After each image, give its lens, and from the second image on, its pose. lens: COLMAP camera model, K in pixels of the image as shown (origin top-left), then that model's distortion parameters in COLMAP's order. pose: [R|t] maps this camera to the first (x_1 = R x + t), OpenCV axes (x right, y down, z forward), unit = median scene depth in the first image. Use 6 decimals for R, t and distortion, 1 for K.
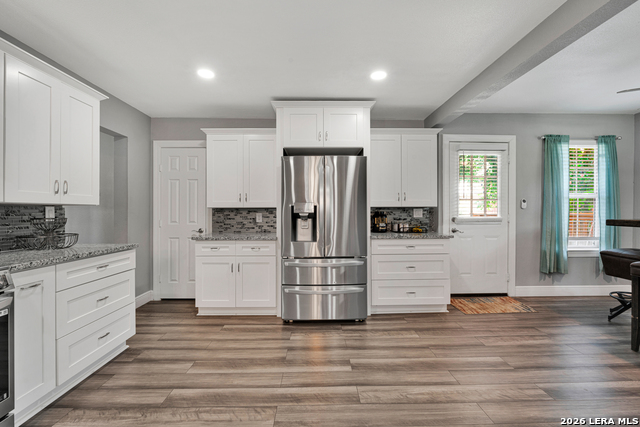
lens RADIAL K [[282.6, 0, 320.5], [0, 282.6, 212.9], [0, 0, 1]] dist [-0.002960, -0.000112]
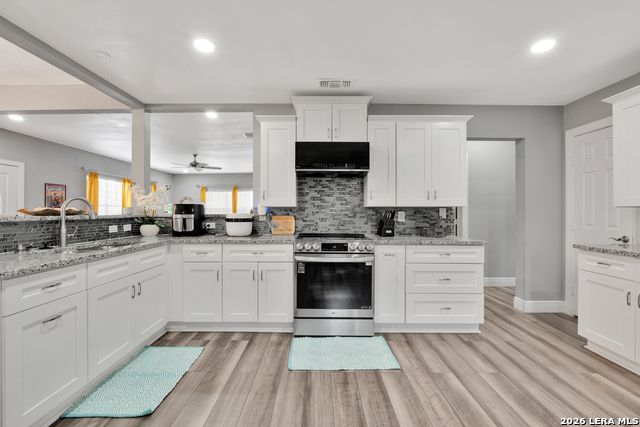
lens RADIAL K [[282.6, 0, 318.9], [0, 282.6, 211.0], [0, 0, 1]] dist [-0.002960, -0.000112]
pose [[-0.022245, -0.004683, -0.999742, 0.499667], [-0.007861, 0.999959, -0.004509, 0.002773], [0.999722, 0.007759, -0.022281, 0.421512]]
